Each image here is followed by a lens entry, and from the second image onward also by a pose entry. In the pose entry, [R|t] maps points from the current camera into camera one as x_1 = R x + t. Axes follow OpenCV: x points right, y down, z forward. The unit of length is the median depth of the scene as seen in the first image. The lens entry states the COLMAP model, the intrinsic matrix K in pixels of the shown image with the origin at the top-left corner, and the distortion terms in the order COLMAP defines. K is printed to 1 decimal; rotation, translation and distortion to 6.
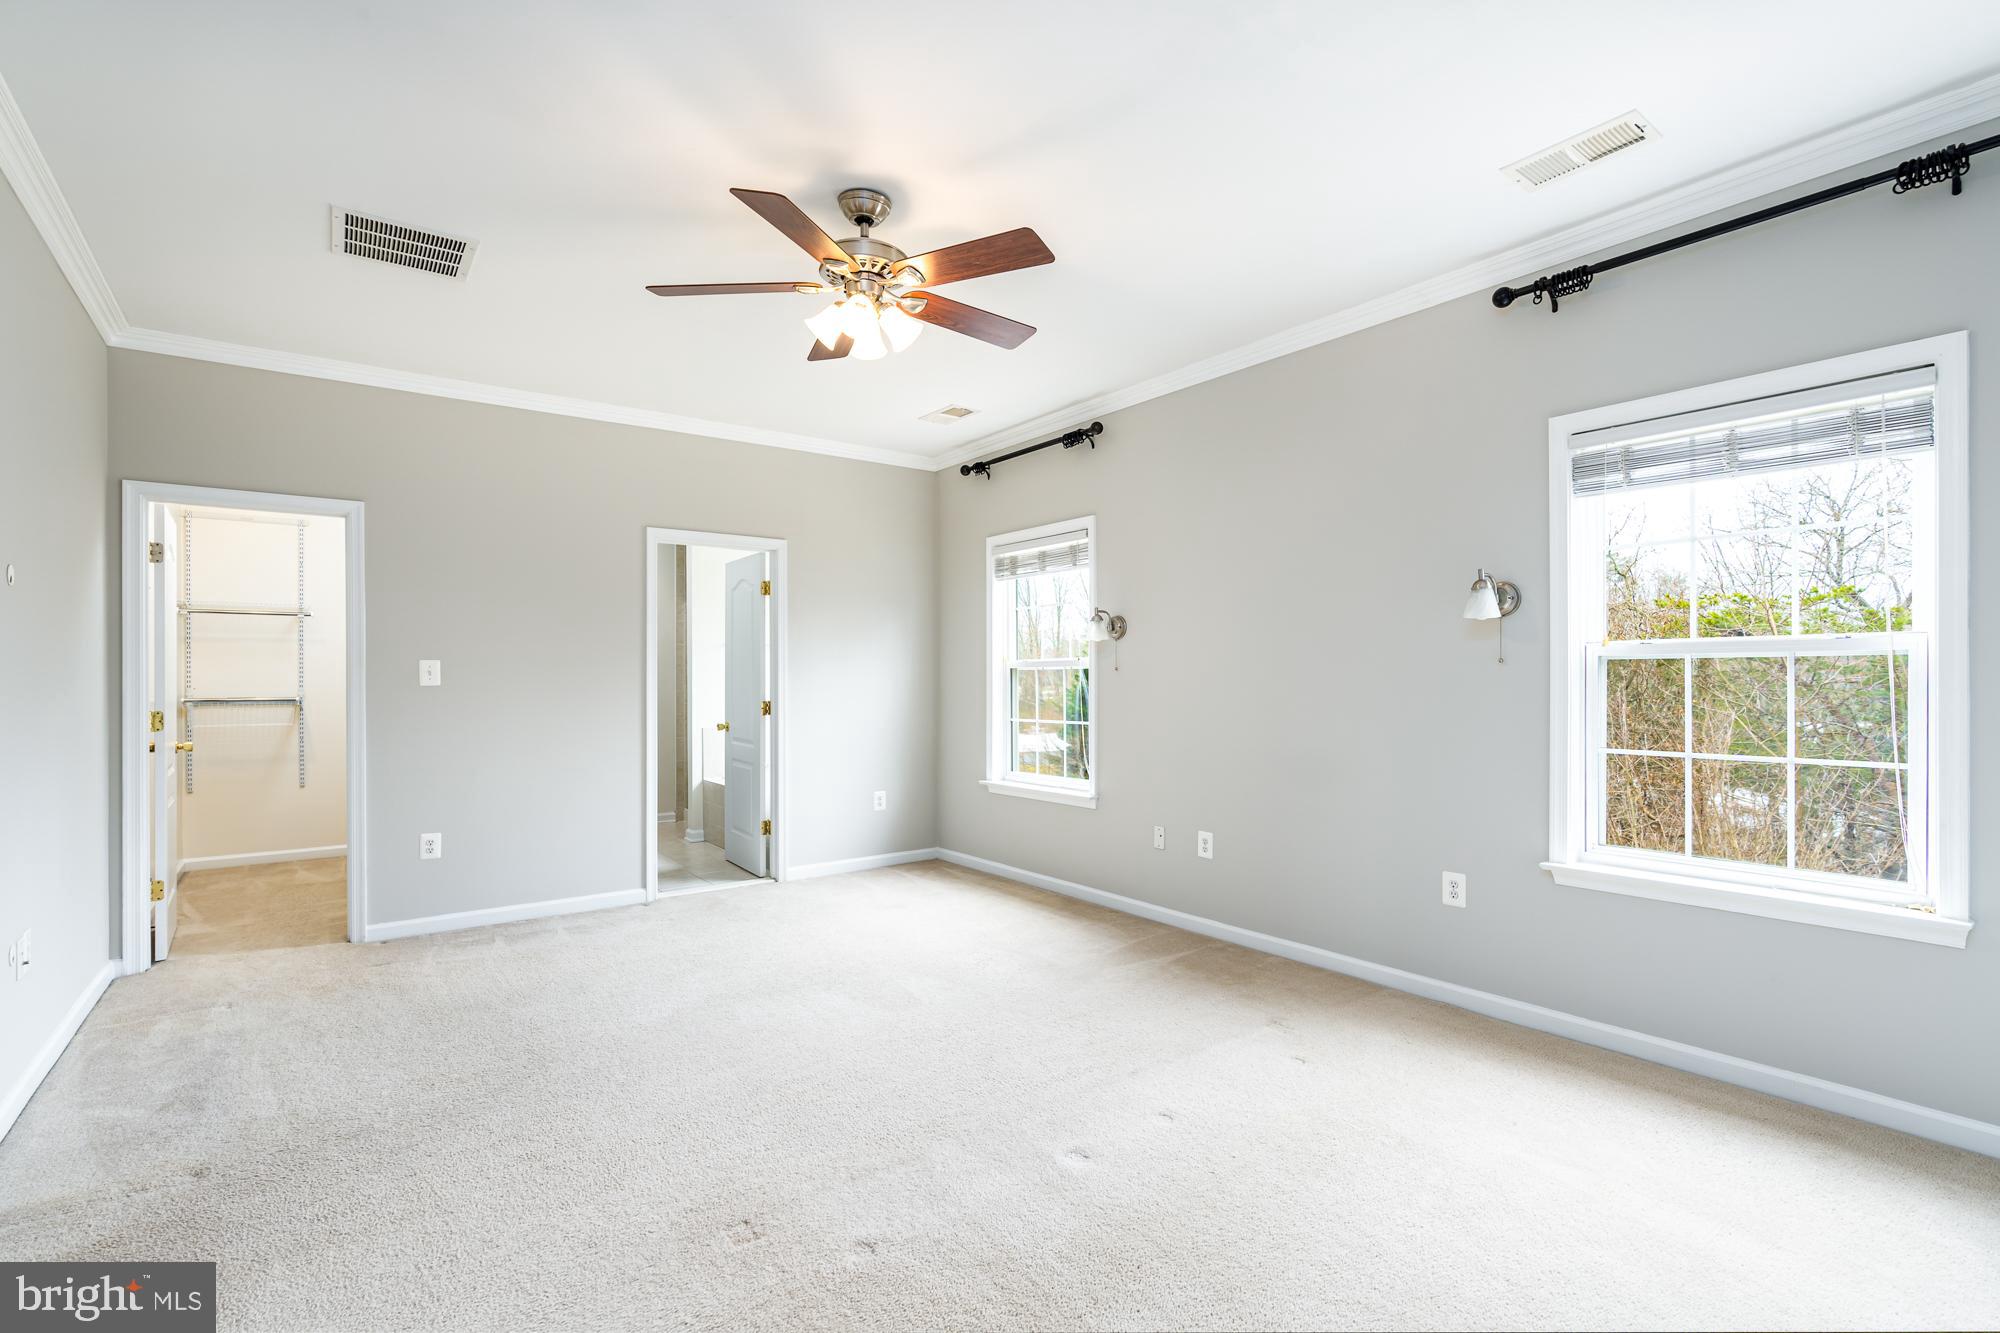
lens RADIAL K [[919.0, 0, 1000.9], [0, 919.0, 678.8], [0, 0, 1]] dist [0.002047, 0.001122]
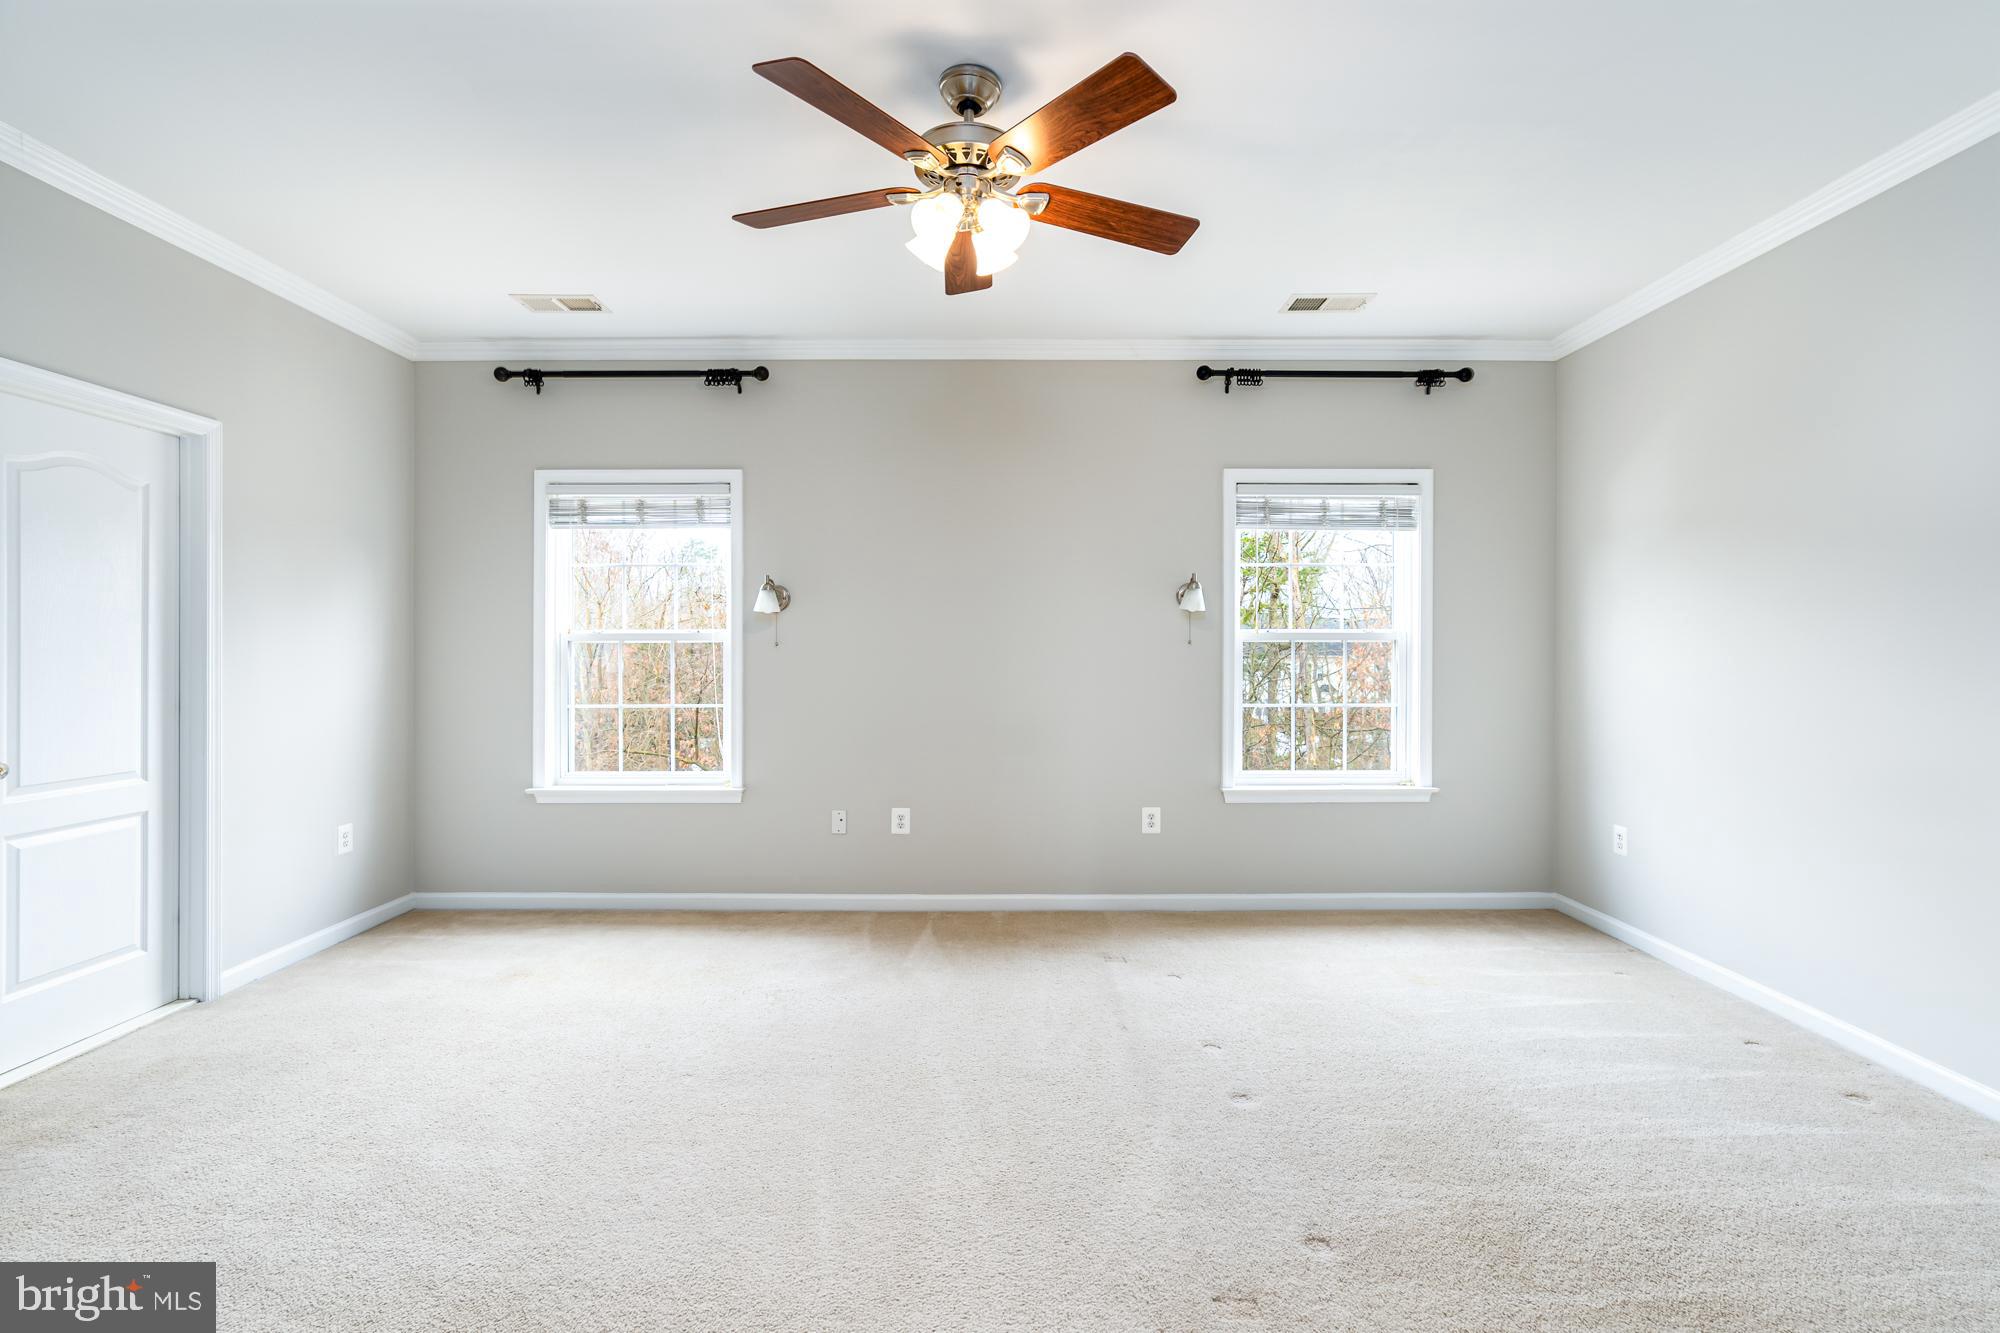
lens RADIAL K [[905.0, 0, 1007.8], [0, 905.0, 656.5], [0, 0, 1]] dist [-0.003740, -0.000175]
pose [[0.604614, 0.002554, 0.796515, -0.475005], [-0.001348, 0.999997, -0.002184, 0.002966], [-0.796518, 0.000247, 0.604615, 0.297892]]
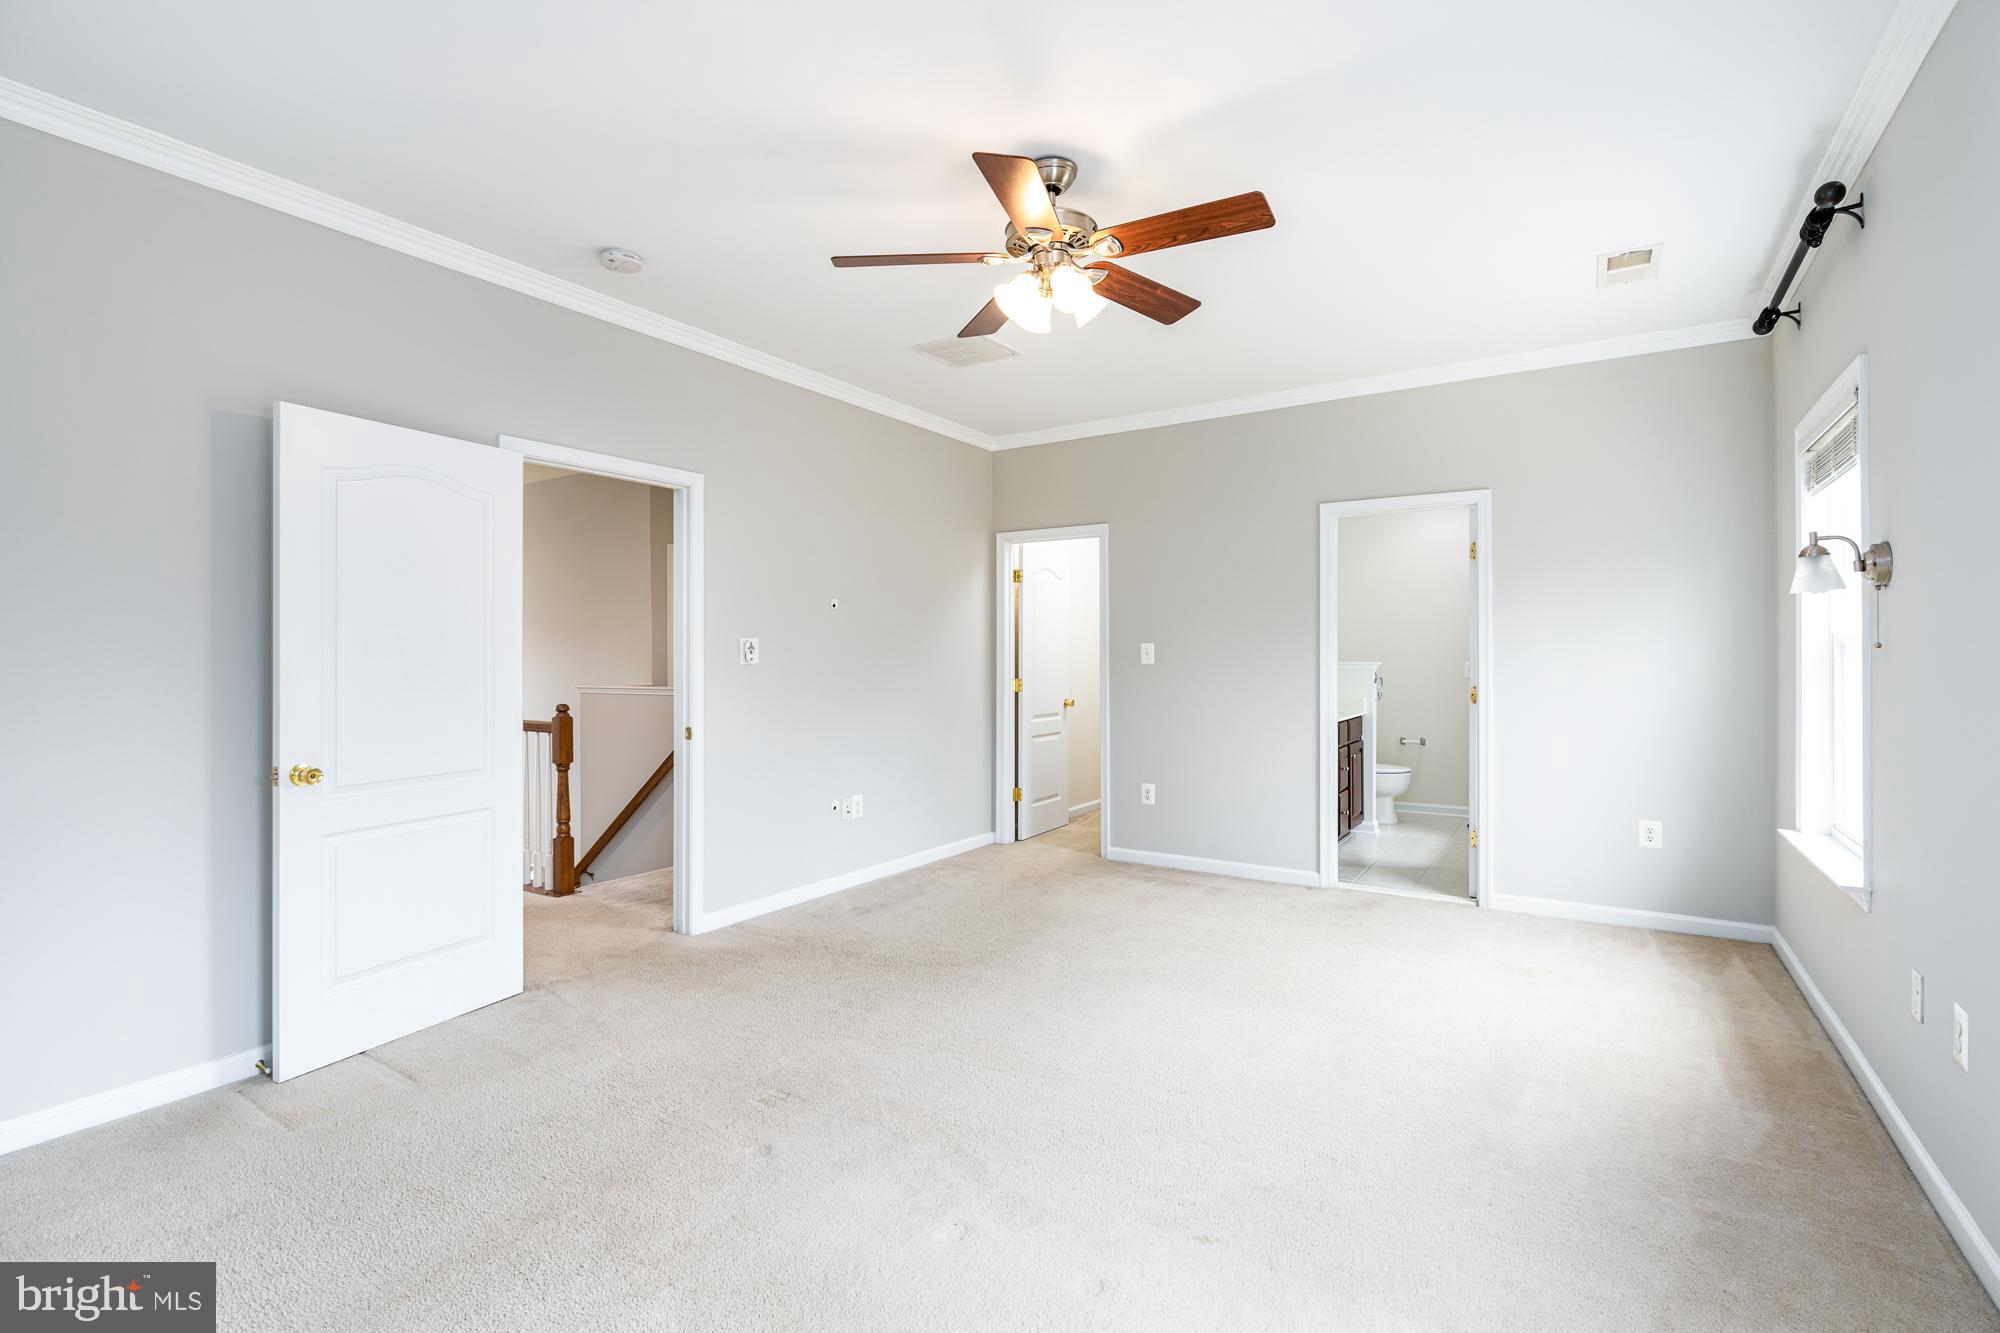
lens RADIAL K [[928.9, 0, 988.9], [0, 928.9, 651.8], [0, 0, 1]] dist [-0.002534, -0.000316]
pose [[0.334827, 0.001410, -0.942279, 0.478740], [0.003575, 0.999990, 0.002766, -0.012964], [0.942273, -0.004295, 0.334819, 0.382123]]
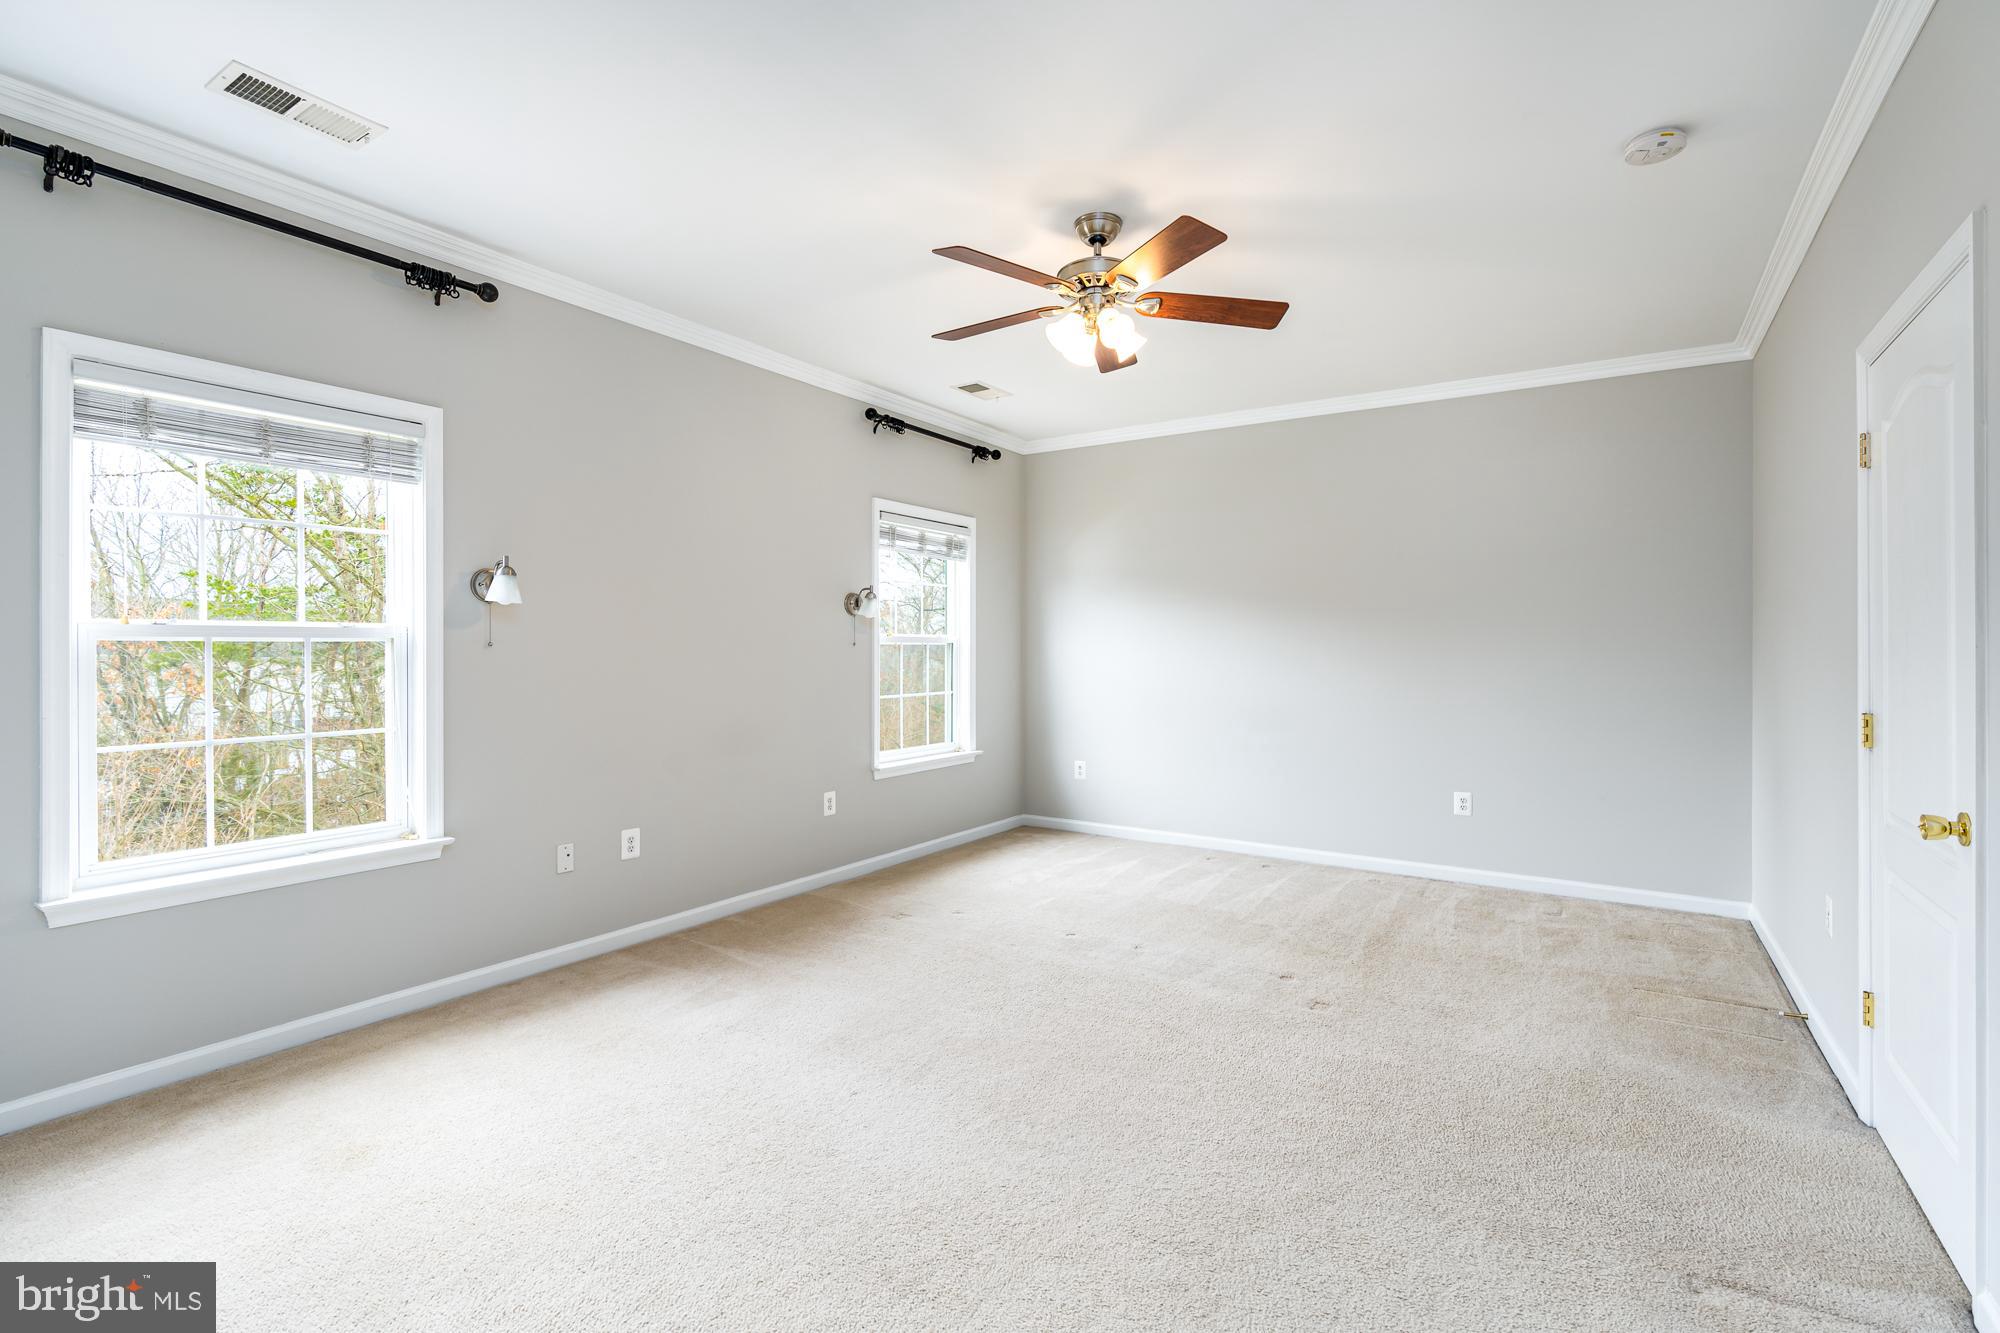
lens RADIAL K [[928.9, 0, 988.9], [0, 928.9, 651.8], [0, 0, 1]] dist [-0.002534, -0.000316]
pose [[-0.328374, 0.007355, 0.944519, -0.711965], [0.008423, 0.999953, -0.004859, 0.002284], [-0.944510, 0.006360, -0.328421, 0.929313]]
